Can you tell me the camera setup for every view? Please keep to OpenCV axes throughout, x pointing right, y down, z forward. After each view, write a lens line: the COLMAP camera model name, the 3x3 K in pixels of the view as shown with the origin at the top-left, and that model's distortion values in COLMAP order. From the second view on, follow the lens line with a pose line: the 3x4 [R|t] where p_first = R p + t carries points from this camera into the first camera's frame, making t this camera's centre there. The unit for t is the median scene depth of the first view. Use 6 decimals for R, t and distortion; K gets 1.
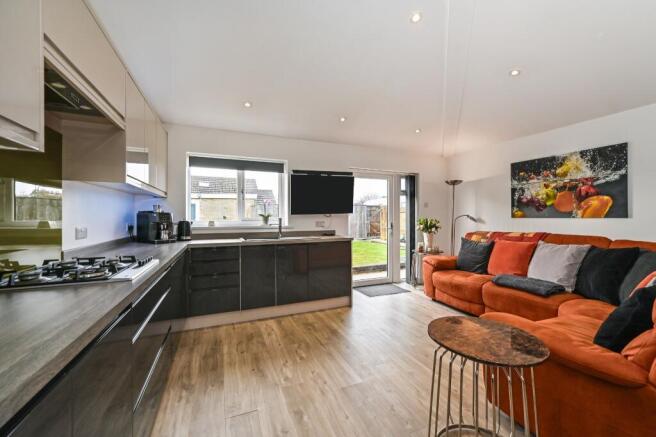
lens RADIAL K [[263.2, 0, 328.0], [0, 263.2, 217.1], [0, 0, 1]] dist [-0.002045, -0.000095]
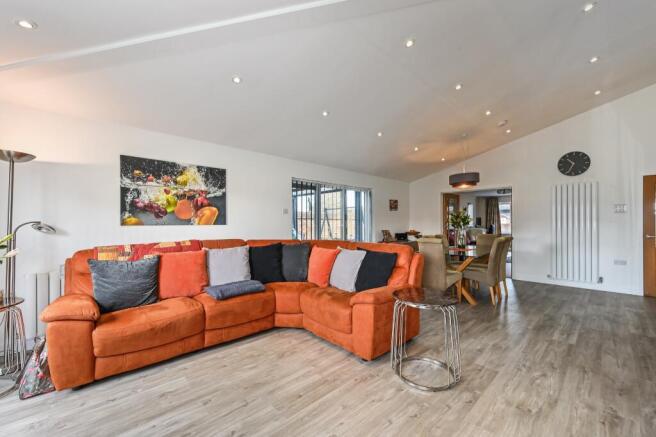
lens RADIAL K [[263.2, 0, 327.7], [0, 263.2, 222.3], [0, 0, 1]] dist [-0.002045, -0.000095]
pose [[-0.341754, 0.008189, 0.939754, -0.267138], [0.004789, 0.999964, -0.006972, 0.001616], [-0.939777, 0.002117, -0.341781, 0.800476]]
